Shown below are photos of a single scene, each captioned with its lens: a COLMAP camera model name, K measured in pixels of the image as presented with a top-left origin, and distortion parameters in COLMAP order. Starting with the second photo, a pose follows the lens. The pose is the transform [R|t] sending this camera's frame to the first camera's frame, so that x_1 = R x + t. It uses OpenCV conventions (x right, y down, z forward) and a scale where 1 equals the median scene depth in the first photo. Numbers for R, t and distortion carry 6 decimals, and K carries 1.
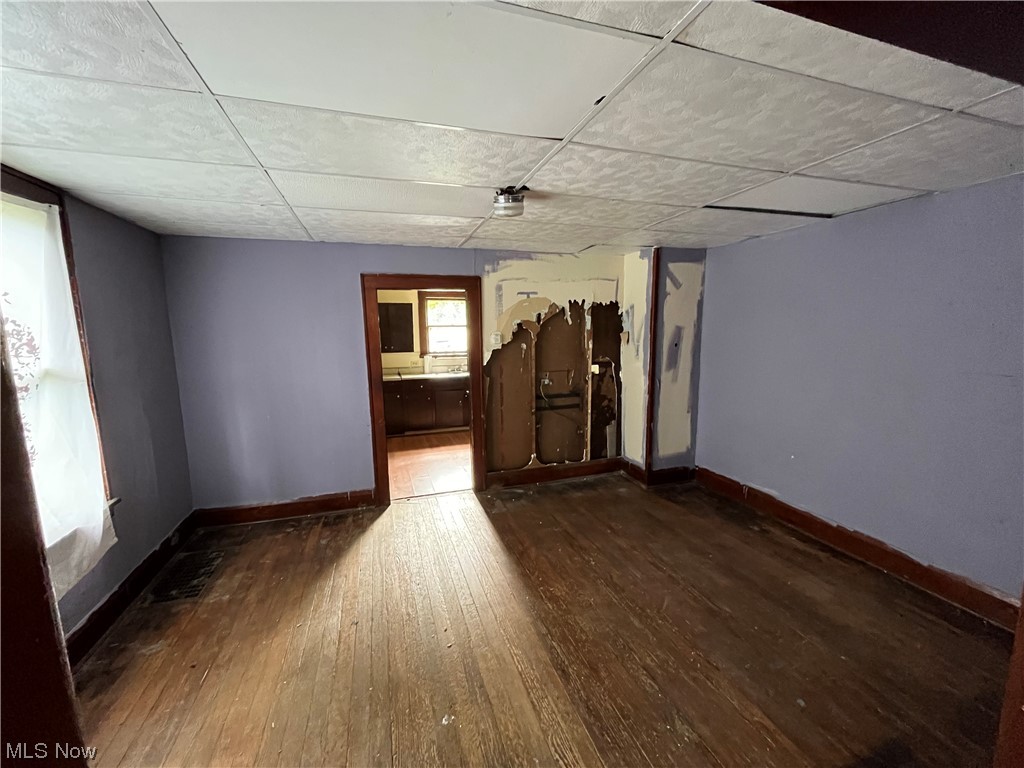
lens RADIAL K [[410.7, 0, 512.2], [0, 410.7, 387.1], [0, 0, 1]] dist [0.000508, 0.000012]
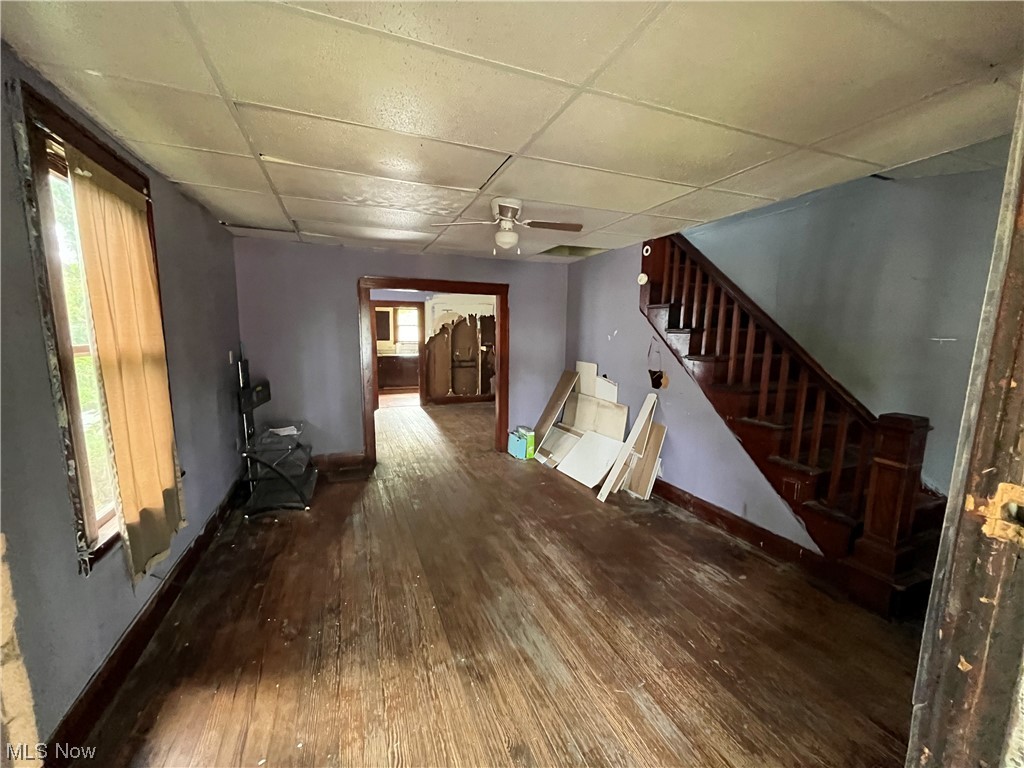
lens RADIAL K [[410.7, 0, 513.8], [0, 410.7, 387.3], [0, 0, 1]] dist [0.000508, 0.000012]
pose [[0.997375, 0.008806, 0.071868, 0.212803], [-0.007944, 0.999893, -0.012272, 0.172257], [-0.071968, 0.011669, 0.997339, -1.021890]]
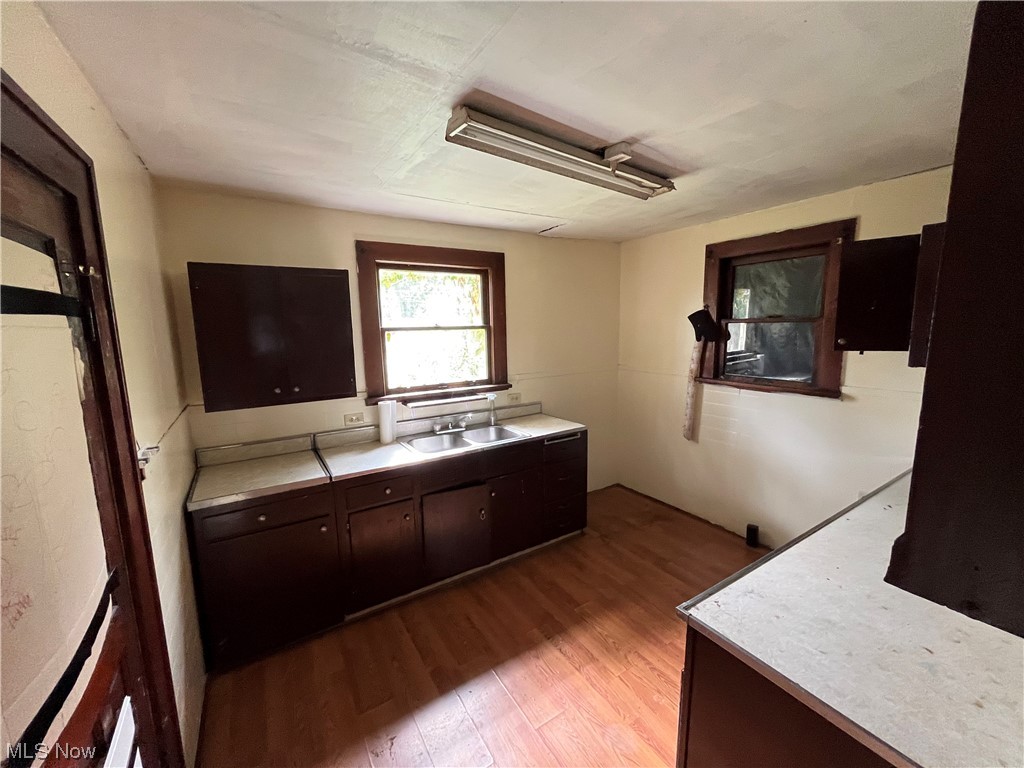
lens RADIAL K [[410.7, 0, 509.2], [0, 410.7, 380.7], [0, 0, 1]] dist [0.000508, 0.000012]
pose [[0.970073, -0.041983, 0.239155, -0.252531], [0.044210, 0.999014, -0.003955, -0.120955], [-0.238753, 0.014409, 0.970973, 0.768861]]
